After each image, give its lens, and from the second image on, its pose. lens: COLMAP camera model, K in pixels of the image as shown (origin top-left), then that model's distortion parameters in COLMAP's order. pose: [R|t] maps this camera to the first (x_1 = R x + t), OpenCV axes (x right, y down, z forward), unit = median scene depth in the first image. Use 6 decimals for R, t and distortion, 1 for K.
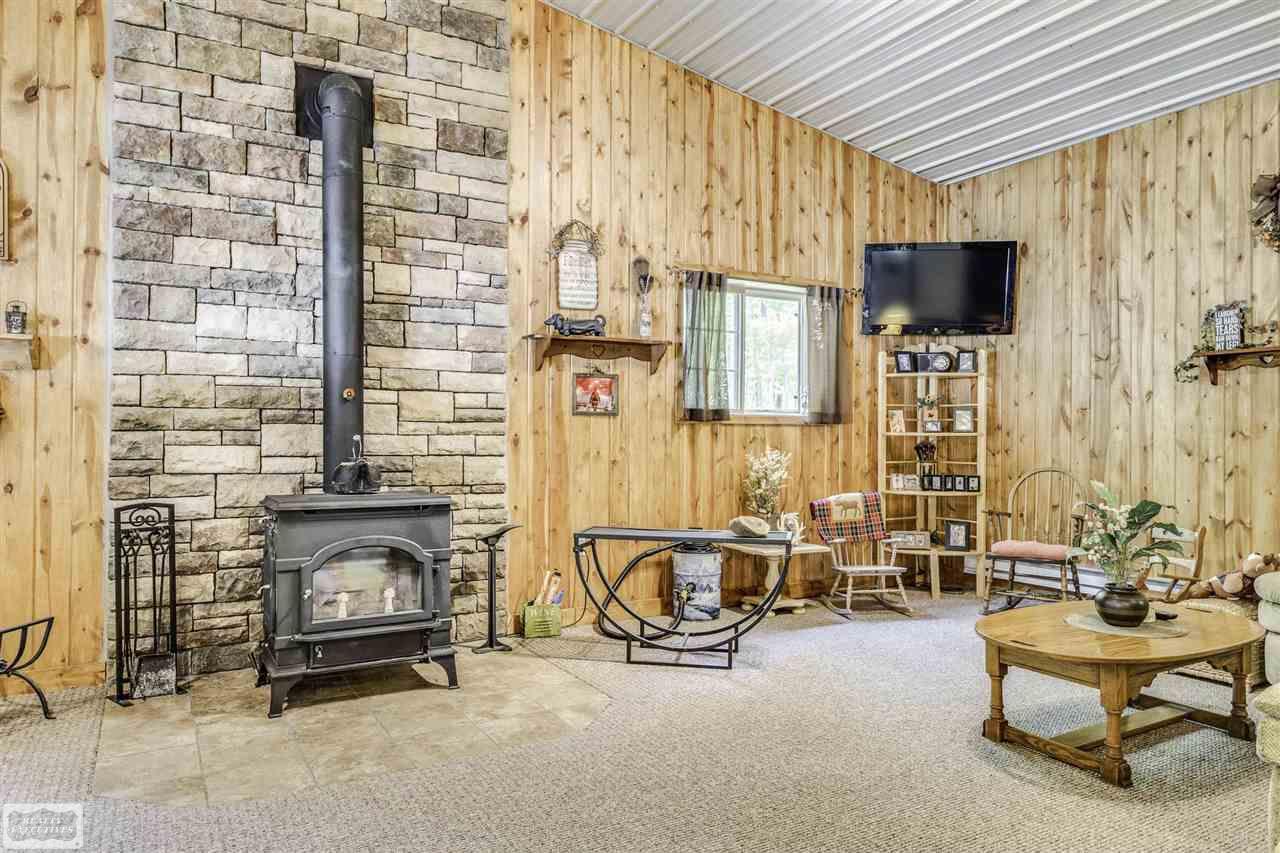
lens RADIAL K [[831.9, 0, 640.0], [0, 831.9, 426.5], [0, 0, 1]] dist [0.000303, 0.000986]
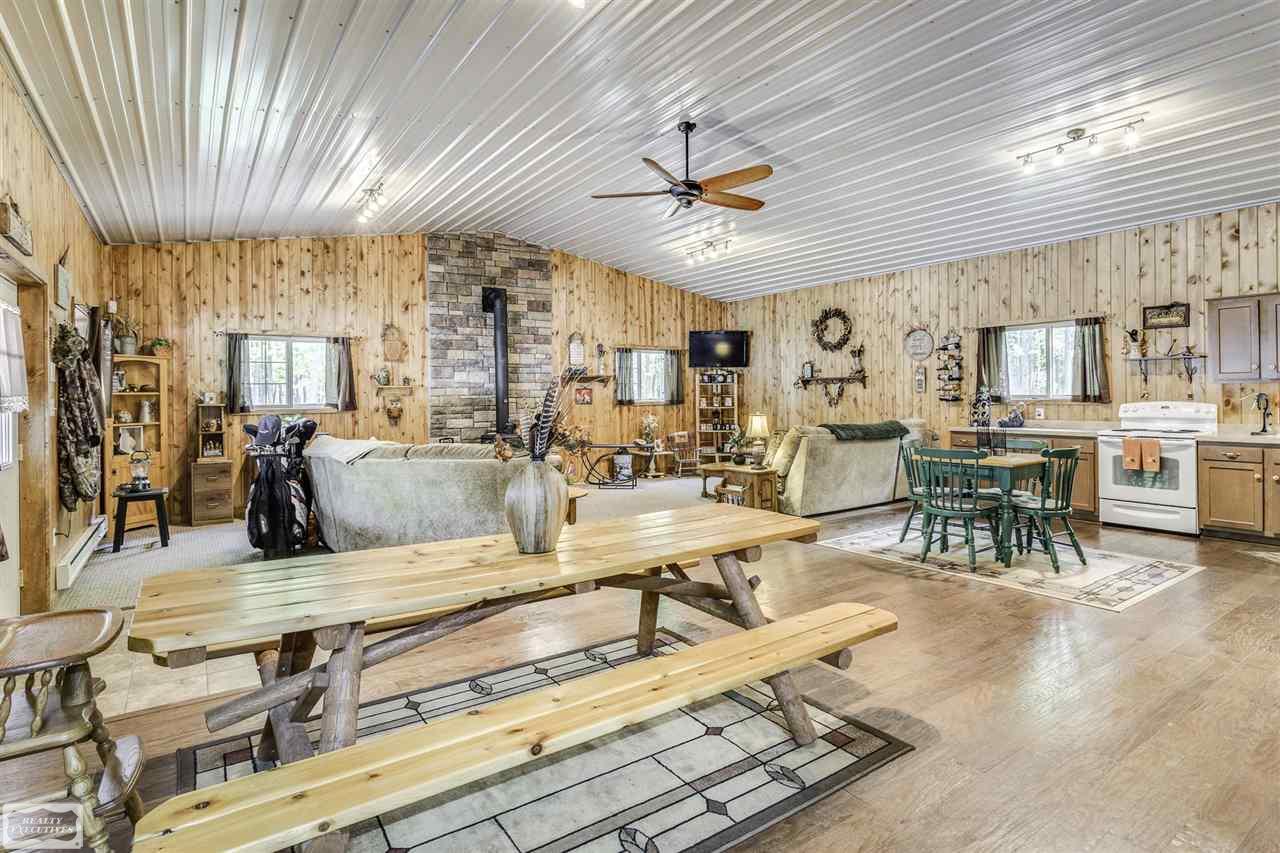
lens RADIAL K [[650.6, 0, 636.5], [0, 650.6, 390.4], [0, 0, 1]] dist [-0.000216, 0.000202]
pose [[0.997032, -0.014377, 0.075633, -0.040452], [0.014169, 0.999894, 0.003286, -0.058558], [-0.075673, -0.002204, 0.997130, -1.044360]]
